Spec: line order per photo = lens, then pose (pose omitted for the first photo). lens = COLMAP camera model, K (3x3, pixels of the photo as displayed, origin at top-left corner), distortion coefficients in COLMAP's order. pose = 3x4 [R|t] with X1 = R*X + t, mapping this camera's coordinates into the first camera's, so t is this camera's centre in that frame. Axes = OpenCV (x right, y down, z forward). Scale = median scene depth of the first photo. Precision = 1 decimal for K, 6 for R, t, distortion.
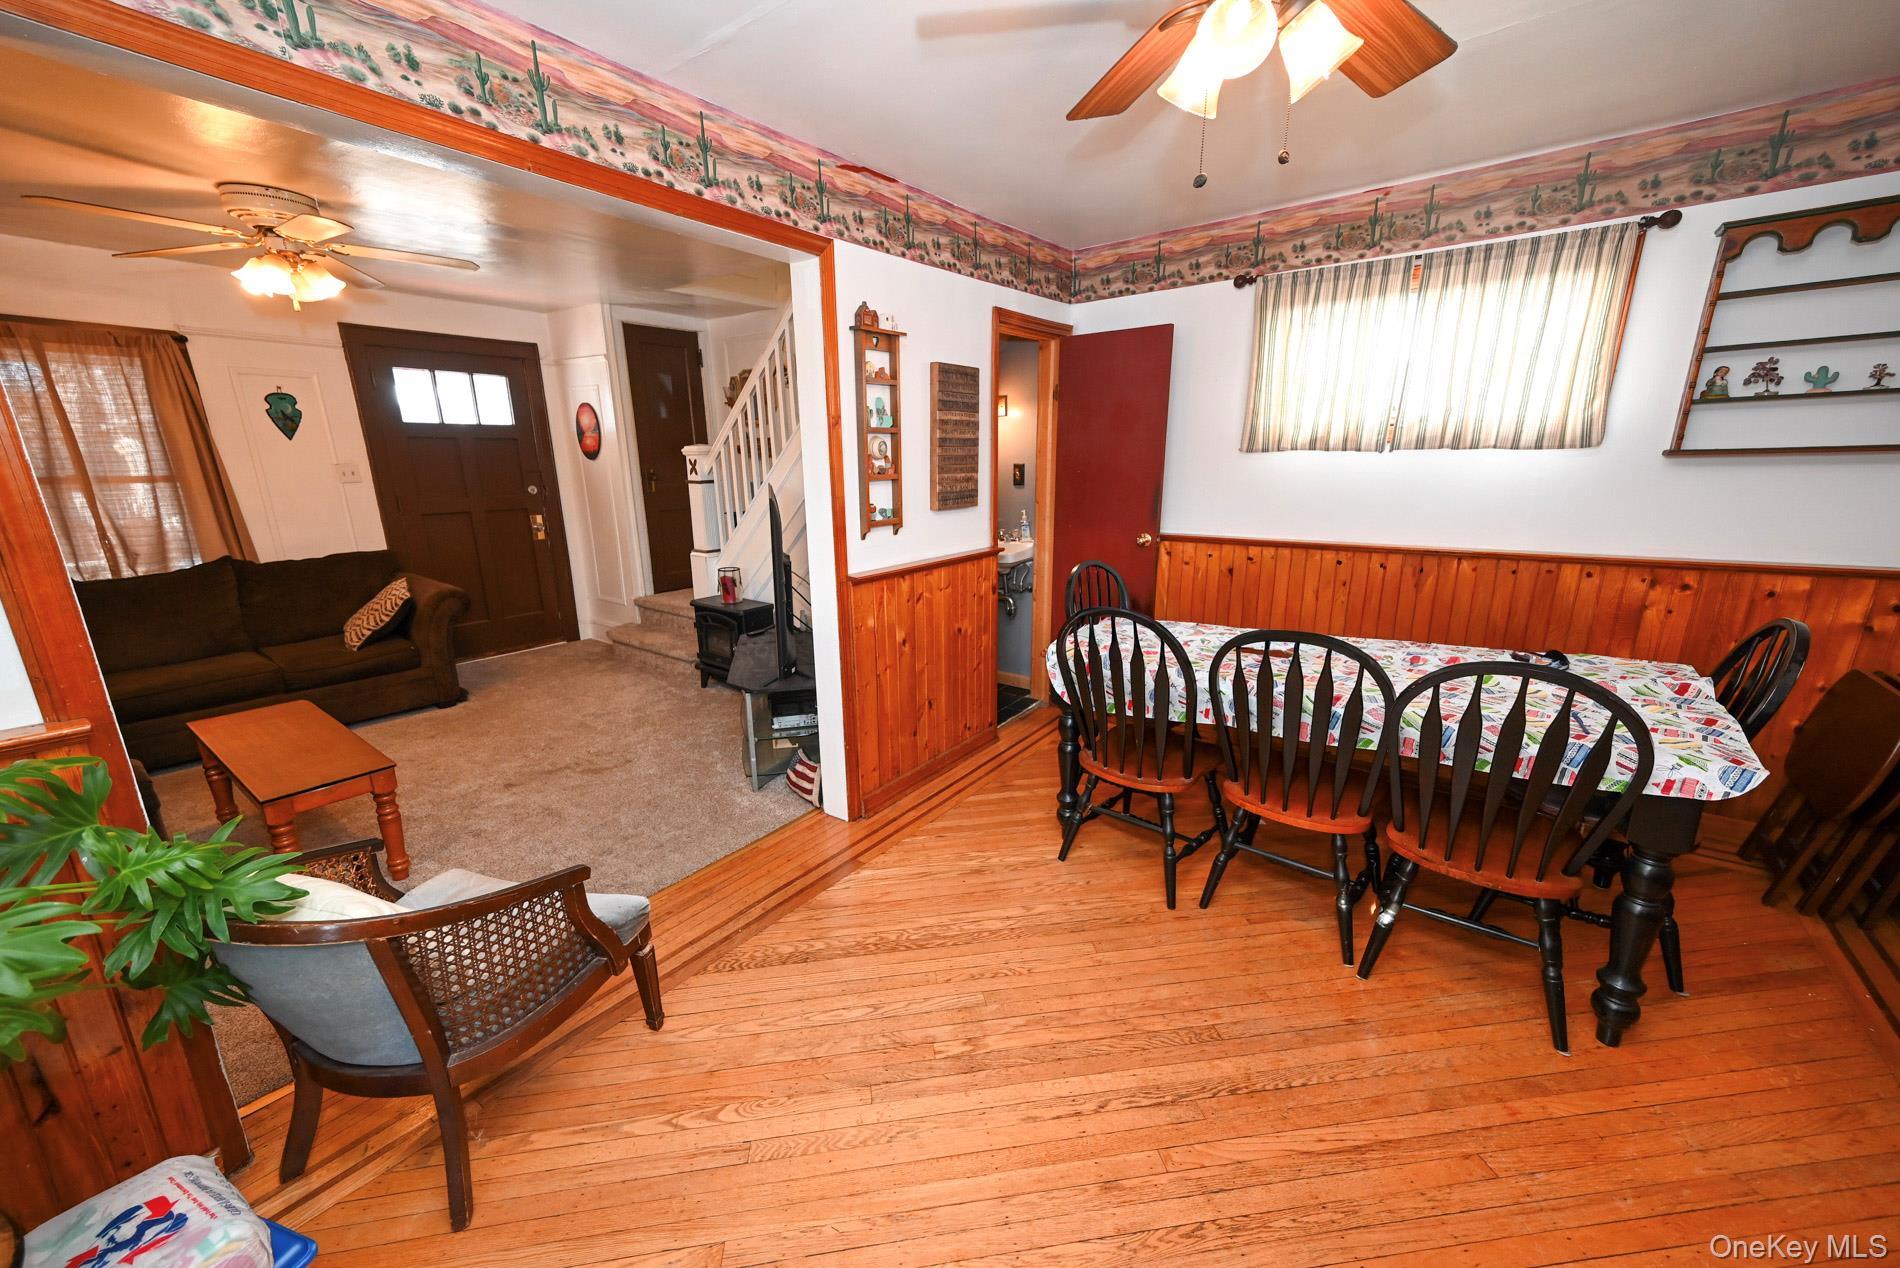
lens RADIAL K [[724.2, 0, 947.5], [0, 724.2, 644.1], [0, 0, 1]] dist [0.017753, 0.000378]
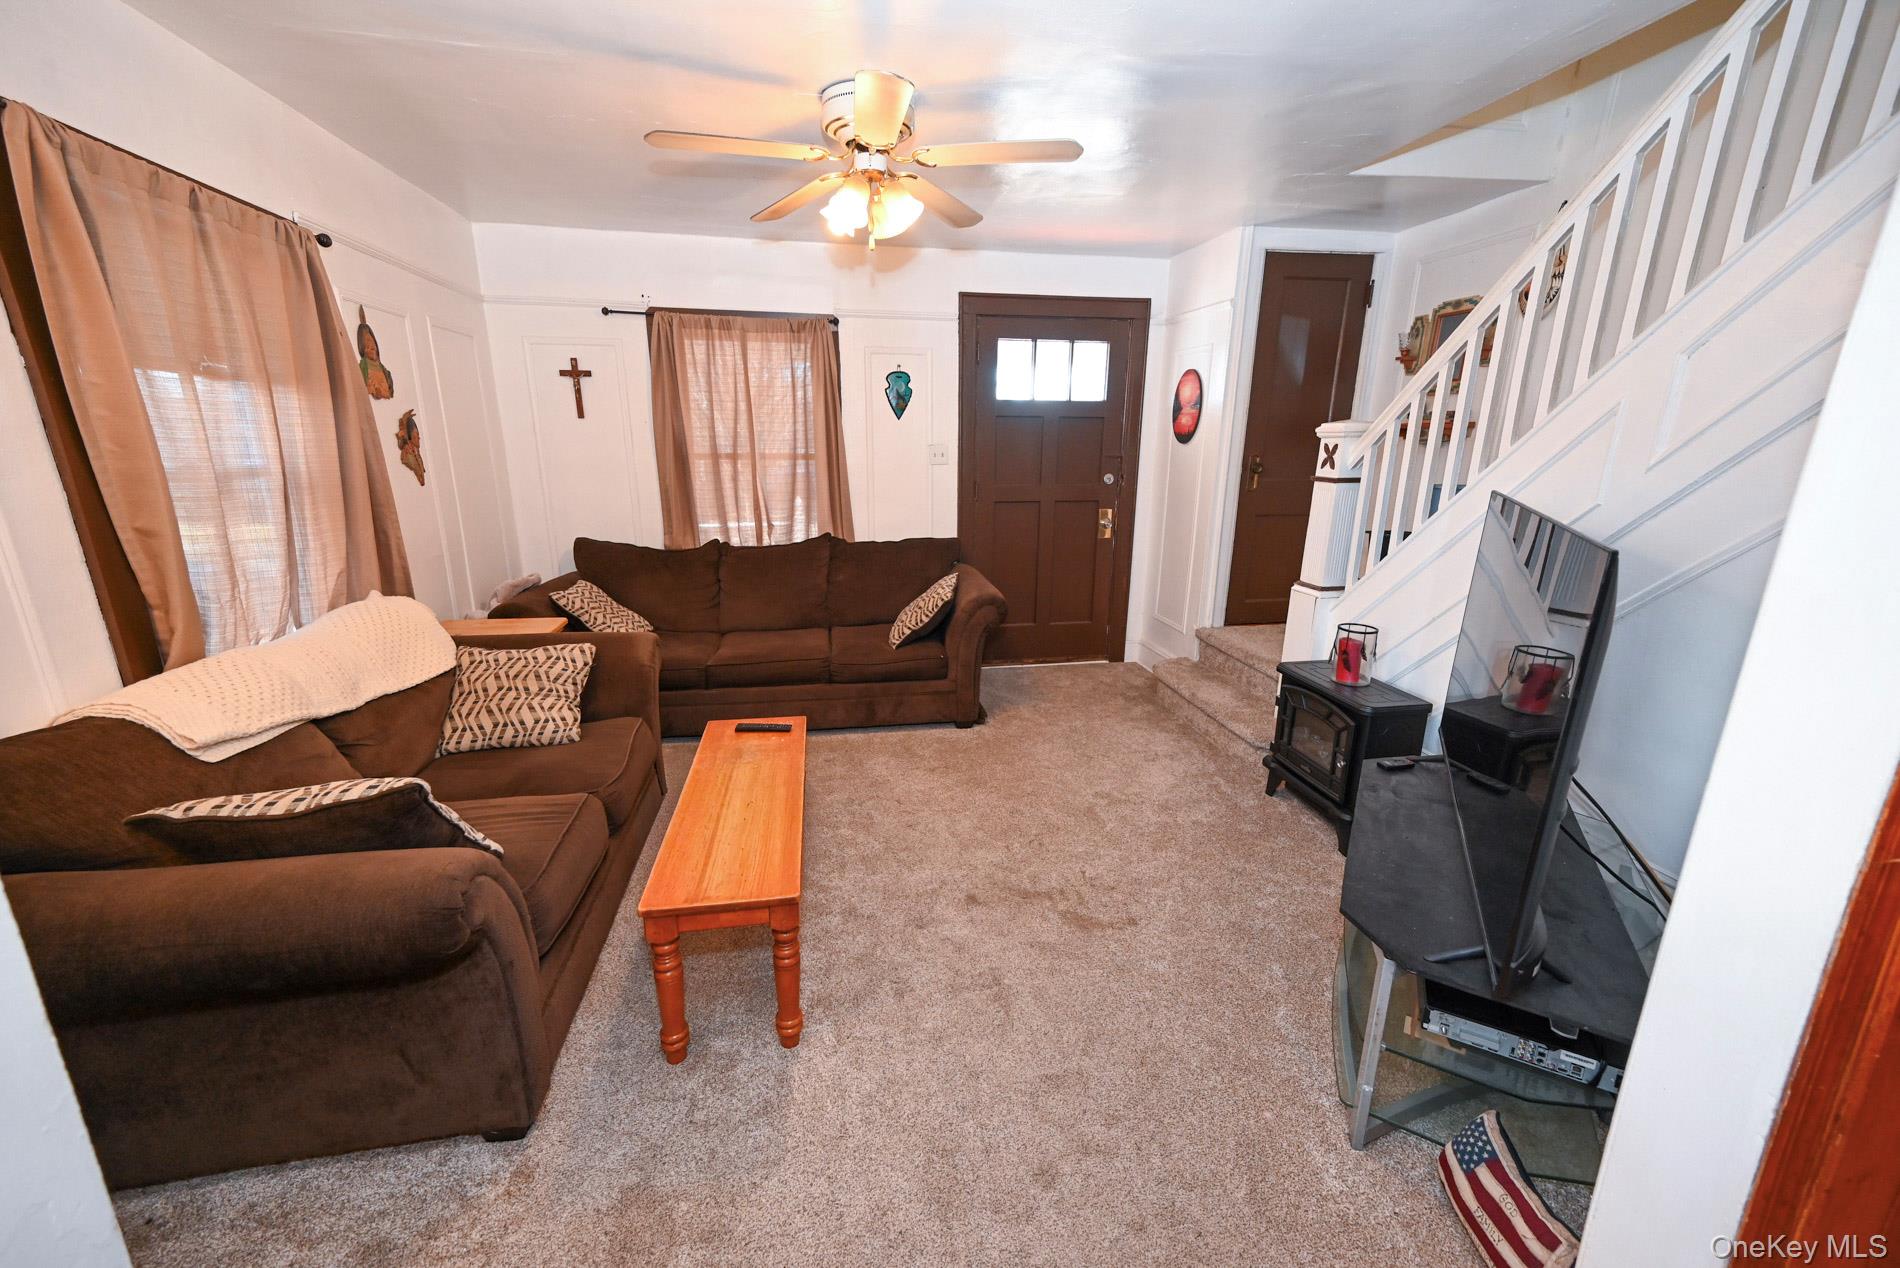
lens RADIAL K [[724.2, 0, 944.2], [0, 724.2, 630.5], [0, 0, 1]] dist [0.017753, 0.000378]
pose [[0.726697, 0.188358, -0.660631, -0.145466], [-0.187252, 0.979572, 0.073317, -0.077882], [0.660946, 0.070425, 0.747122, 0.311691]]
